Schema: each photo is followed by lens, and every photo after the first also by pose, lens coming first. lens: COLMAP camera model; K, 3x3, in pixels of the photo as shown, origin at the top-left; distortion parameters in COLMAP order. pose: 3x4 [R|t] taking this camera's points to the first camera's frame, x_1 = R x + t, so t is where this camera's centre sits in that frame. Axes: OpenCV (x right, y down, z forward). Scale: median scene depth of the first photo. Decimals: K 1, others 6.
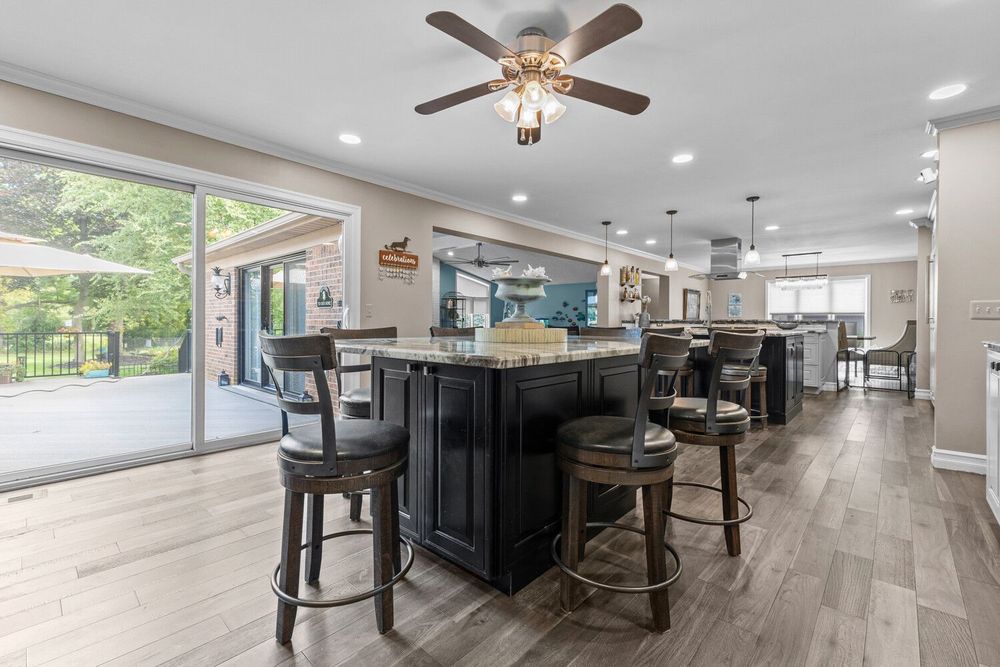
lens RADIAL K [[430.7, 0, 494.9], [0, 430.7, 329.7], [0, 0, 1]] dist [0.003099, 0.000519]
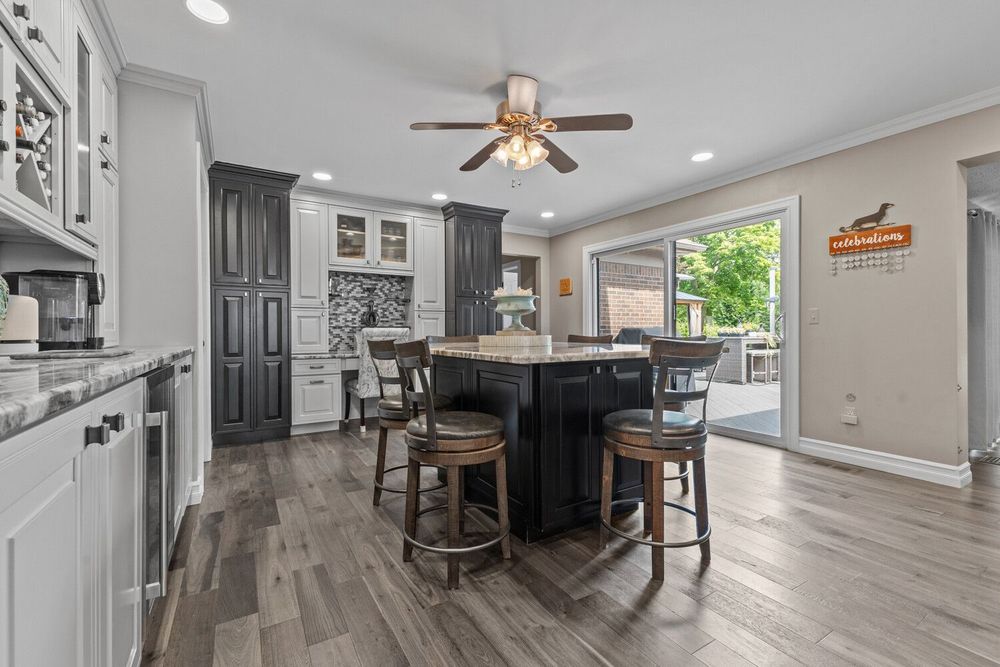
lens RADIAL K [[430.7, 0, 501.7], [0, 430.7, 332.4], [0, 0, 1]] dist [0.003099, 0.000519]
pose [[-0.272994, -0.010002, -0.961964, 0.630852], [-0.028279, 0.999597, -0.002368, 0.005390], [0.961600, 0.026557, -0.273167, 0.637653]]
